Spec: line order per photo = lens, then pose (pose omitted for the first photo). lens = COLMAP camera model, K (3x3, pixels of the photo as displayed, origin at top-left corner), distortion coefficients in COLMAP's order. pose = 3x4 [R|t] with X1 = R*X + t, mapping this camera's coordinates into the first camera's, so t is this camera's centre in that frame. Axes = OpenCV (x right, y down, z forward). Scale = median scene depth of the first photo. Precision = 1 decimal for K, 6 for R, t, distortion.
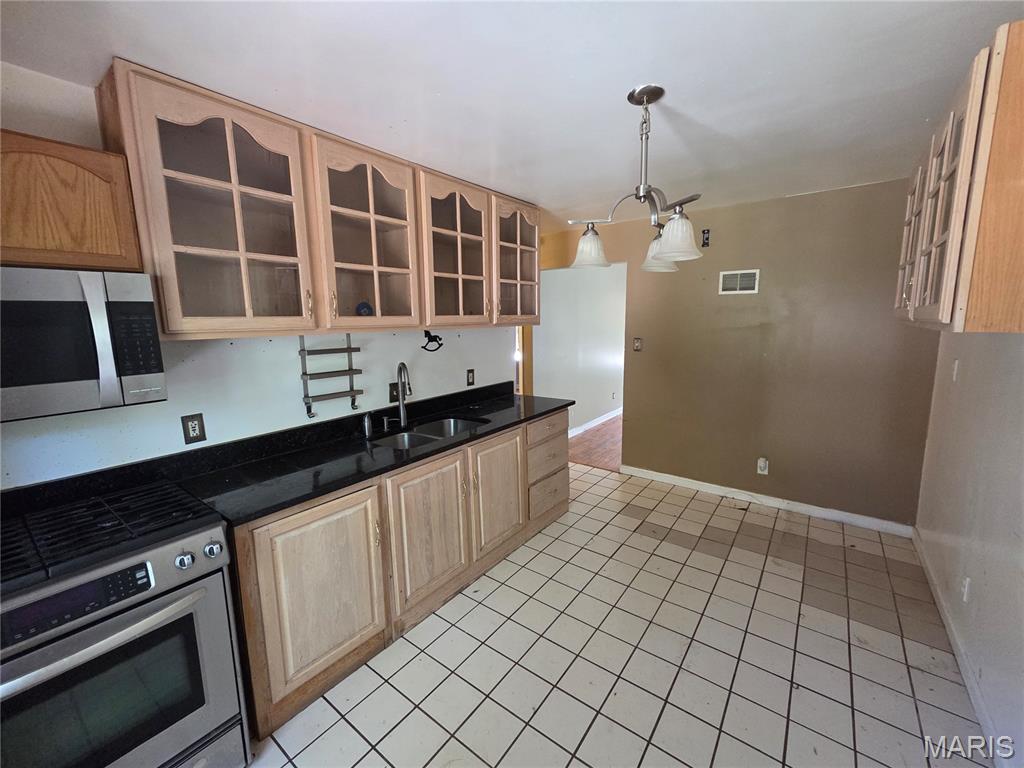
lens RADIAL K [[419.2, 0, 509.9], [0, 419.2, 381.8], [0, 0, 1]] dist [0.001789, 0.000044]
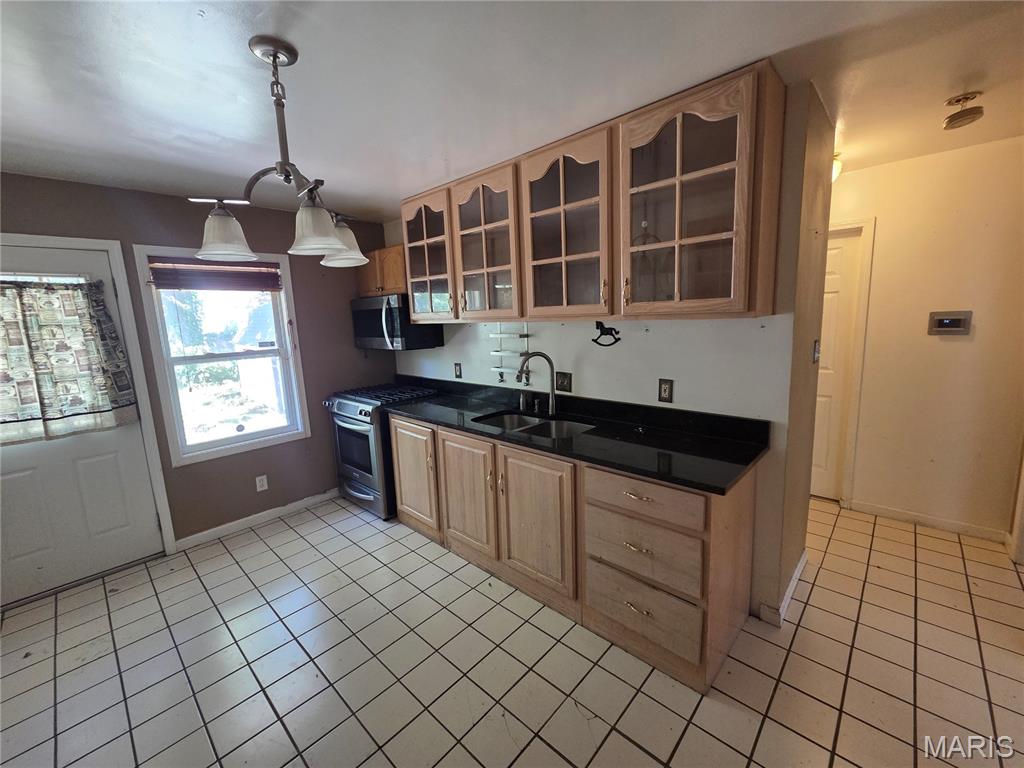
lens RADIAL K [[419.2, 0, 510.3], [0, 419.2, 379.4], [0, 0, 1]] dist [0.001789, 0.000044]
pose [[-0.102689, 0.179904, -0.978310, 0.687028], [-0.107692, 0.975717, 0.190731, -0.151006], [0.988867, 0.124942, -0.080821, 0.906491]]
